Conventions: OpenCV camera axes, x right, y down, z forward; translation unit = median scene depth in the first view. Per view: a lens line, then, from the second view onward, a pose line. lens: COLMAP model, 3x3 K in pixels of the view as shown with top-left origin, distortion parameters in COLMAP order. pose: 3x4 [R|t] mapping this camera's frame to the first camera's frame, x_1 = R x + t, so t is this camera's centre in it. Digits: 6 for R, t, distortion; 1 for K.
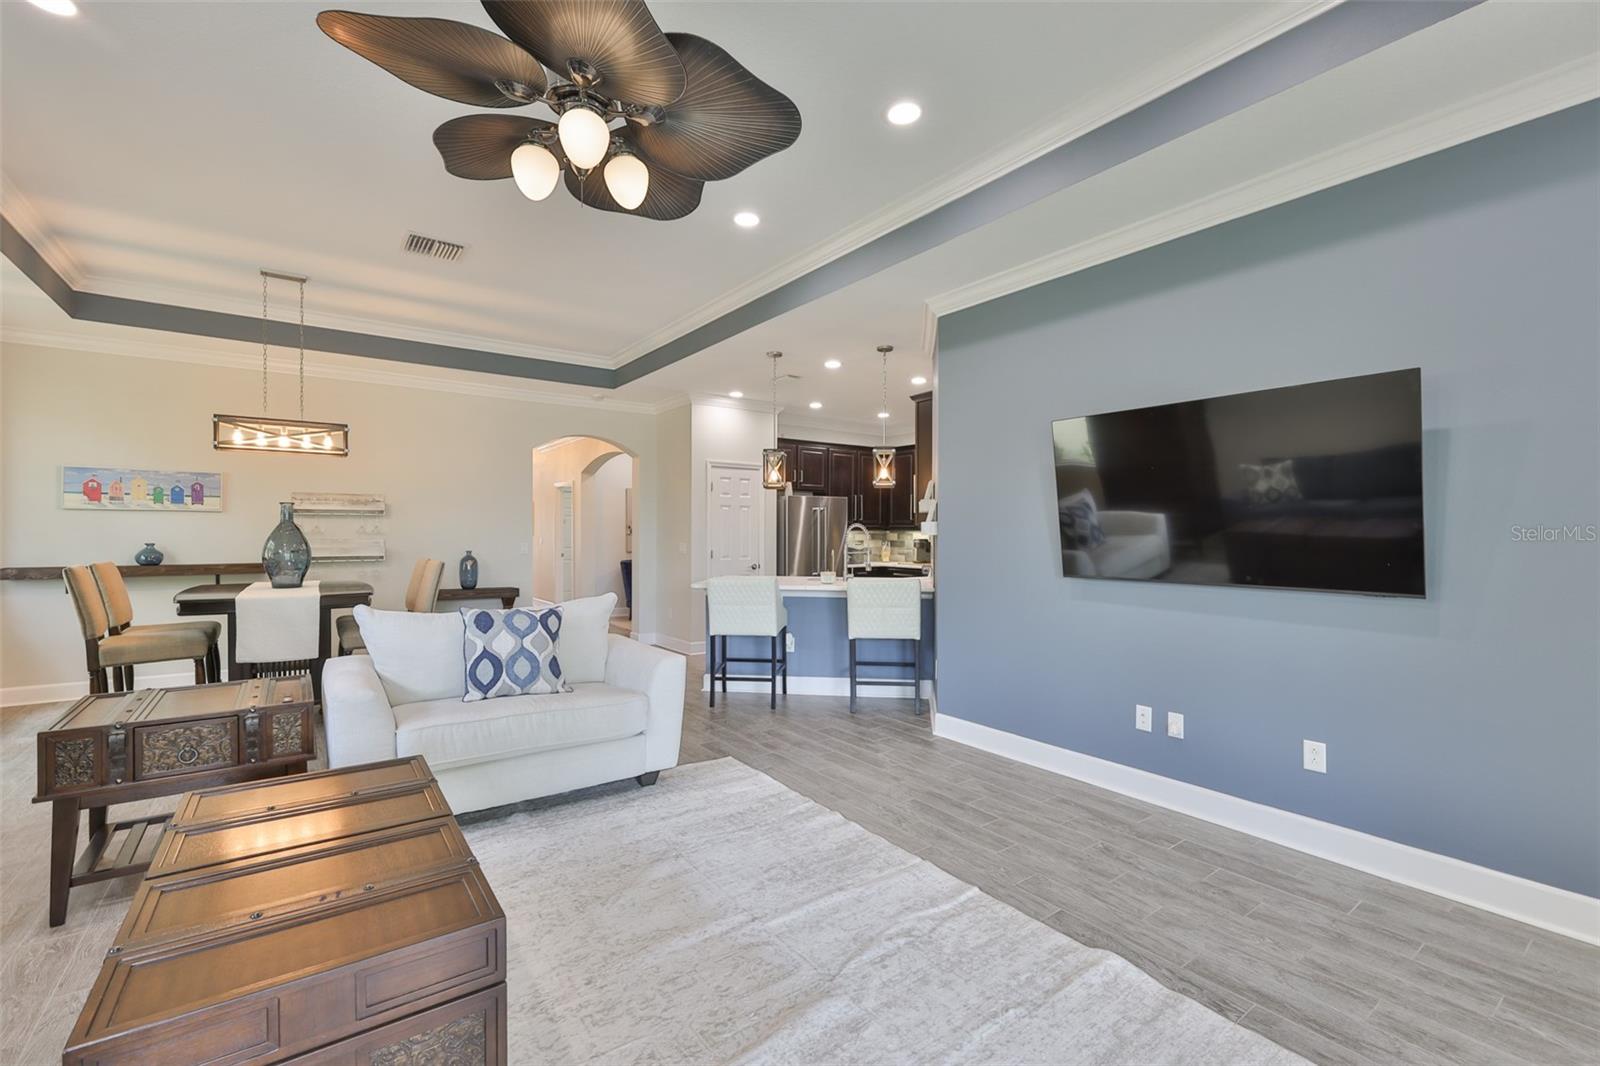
lens RADIAL K [[689.1, 0, 807.2], [0, 689.1, 538.8], [0, 0, 1]] dist [0.000523, 0.000293]
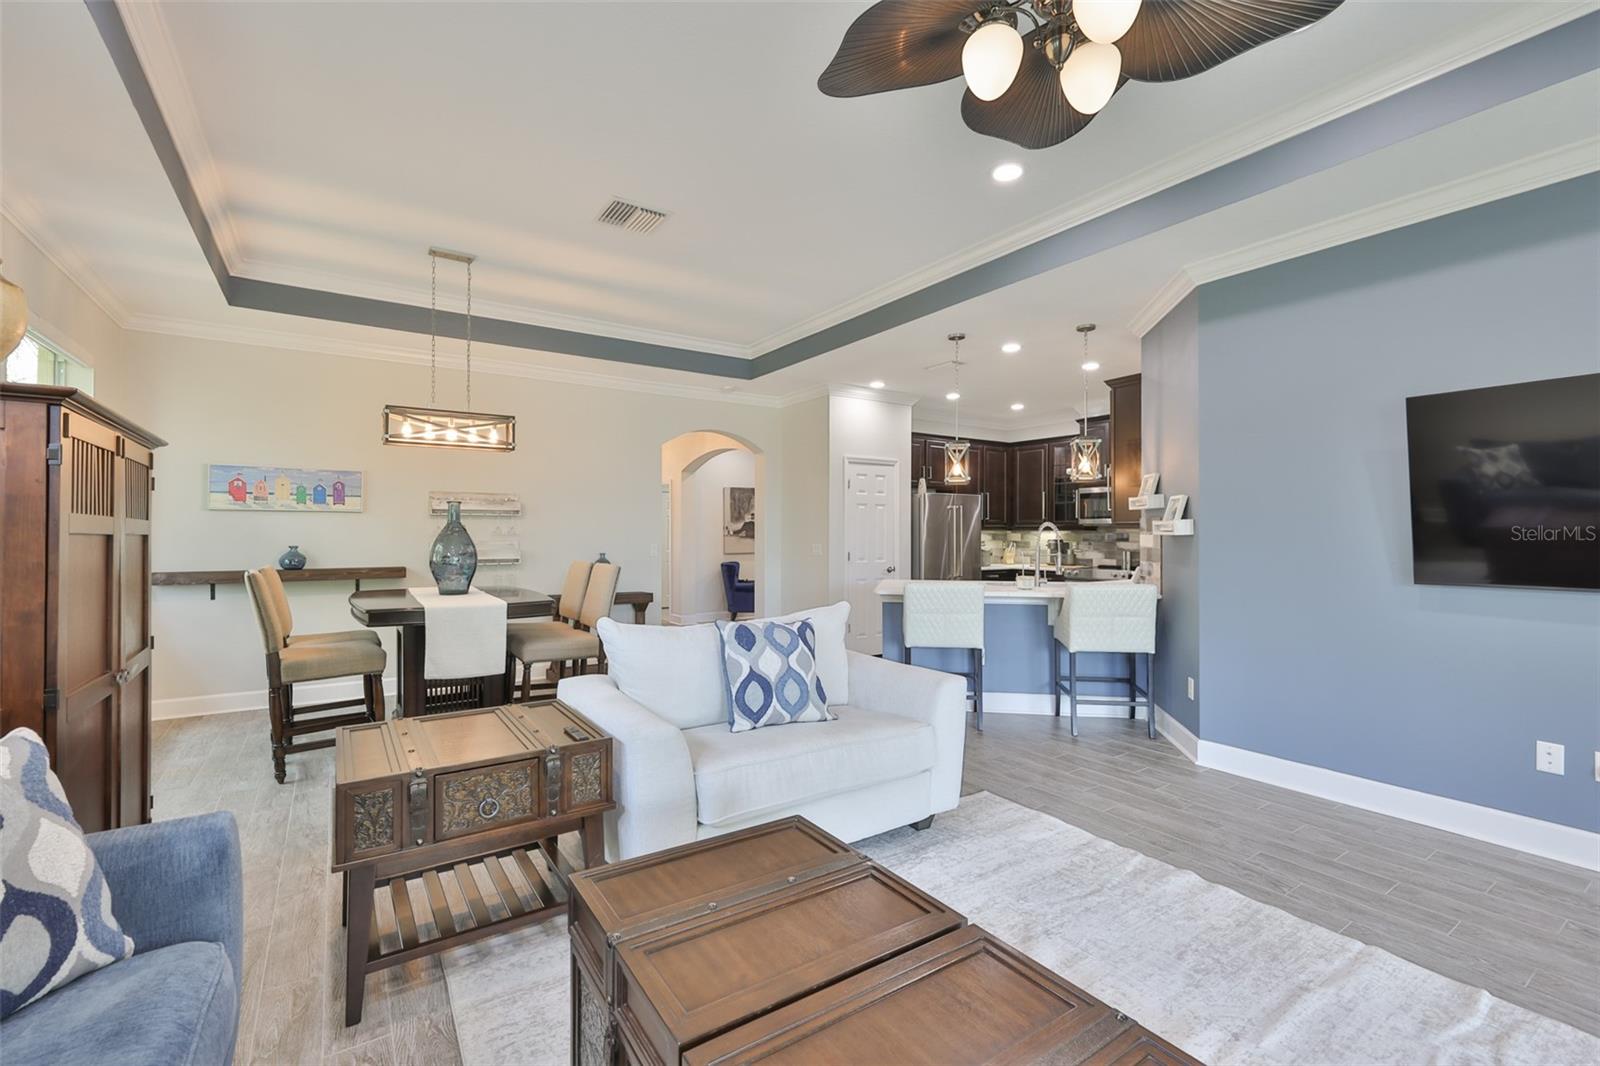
lens RADIAL K [[686.3, 0, 800.0], [0, 686.3, 533.0], [0, 0, 1]] dist [-0.001434, 0.000111]
pose [[0.999230, -0.002981, -0.039112, -0.265384], [0.002598, 0.999948, -0.009840, -0.000198], [0.039139, 0.009731, 0.999186, 0.108942]]
